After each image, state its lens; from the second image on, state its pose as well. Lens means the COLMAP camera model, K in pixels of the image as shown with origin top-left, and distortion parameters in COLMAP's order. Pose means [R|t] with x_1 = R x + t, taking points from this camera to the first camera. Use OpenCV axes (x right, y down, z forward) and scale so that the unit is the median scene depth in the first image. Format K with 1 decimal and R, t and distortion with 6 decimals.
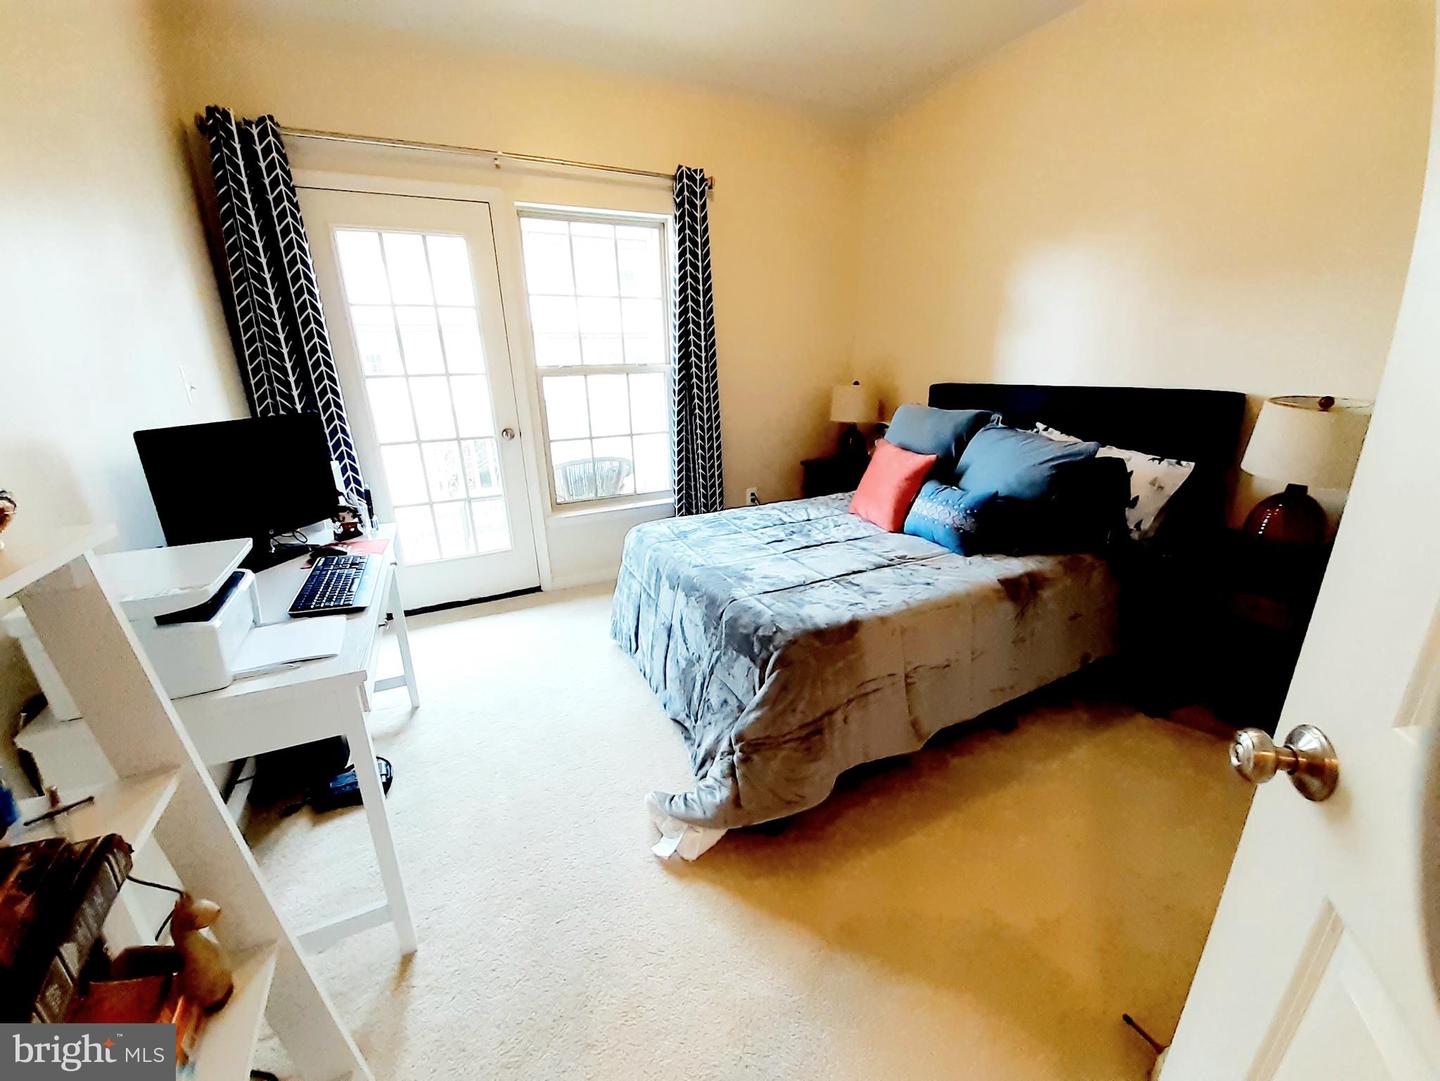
lens RADIAL K [[565.8, 0, 711.1], [0, 565.8, 541.6], [0, 0, 1]] dist [0.004598, -0.009415]
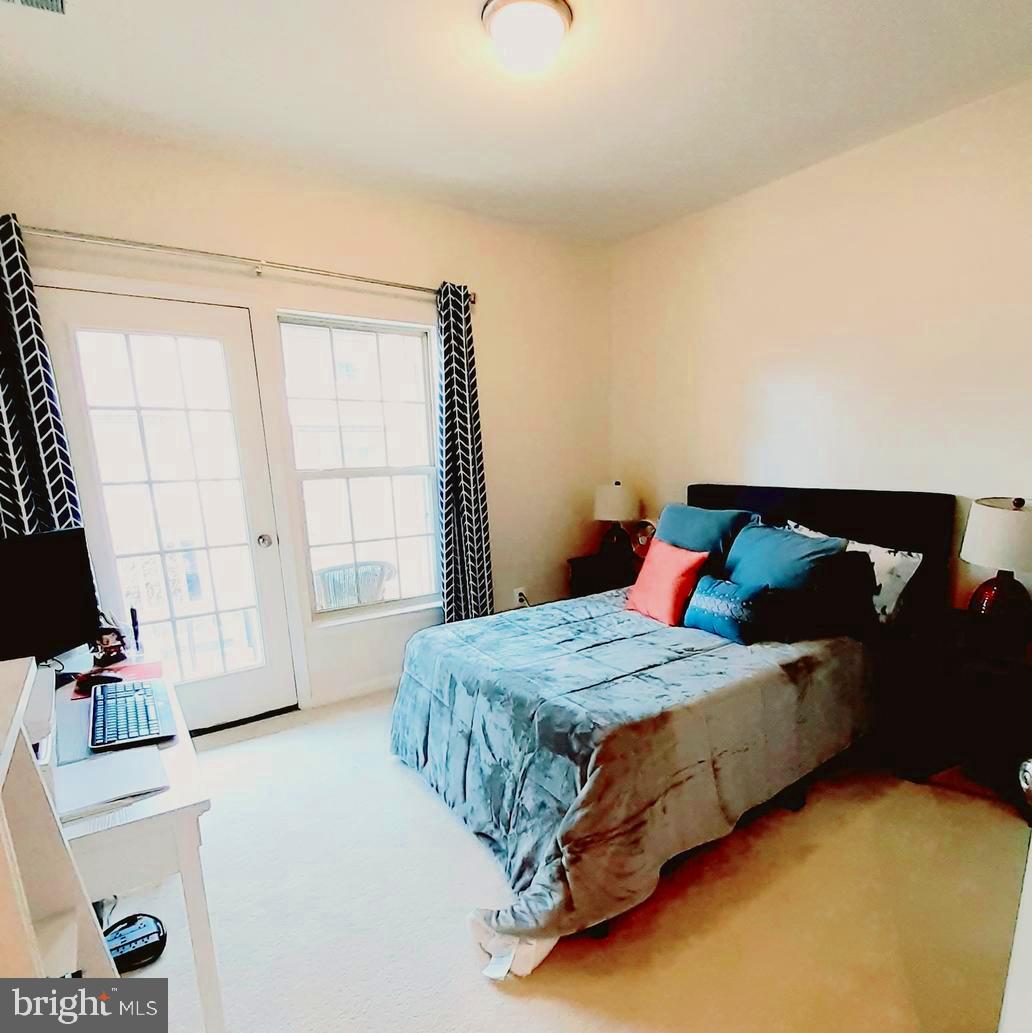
lens RADIAL K [[604.8, 0, 547.1], [0, 604.8, 571.8], [0, 0, 1]] dist [-0.000666, -0.001608]
pose [[0.983399, -0.034089, 0.178228, -0.110800], [0.054251, 0.992505, -0.109500, -0.006391], [-0.173159, 0.117351, 0.977878, -0.071395]]
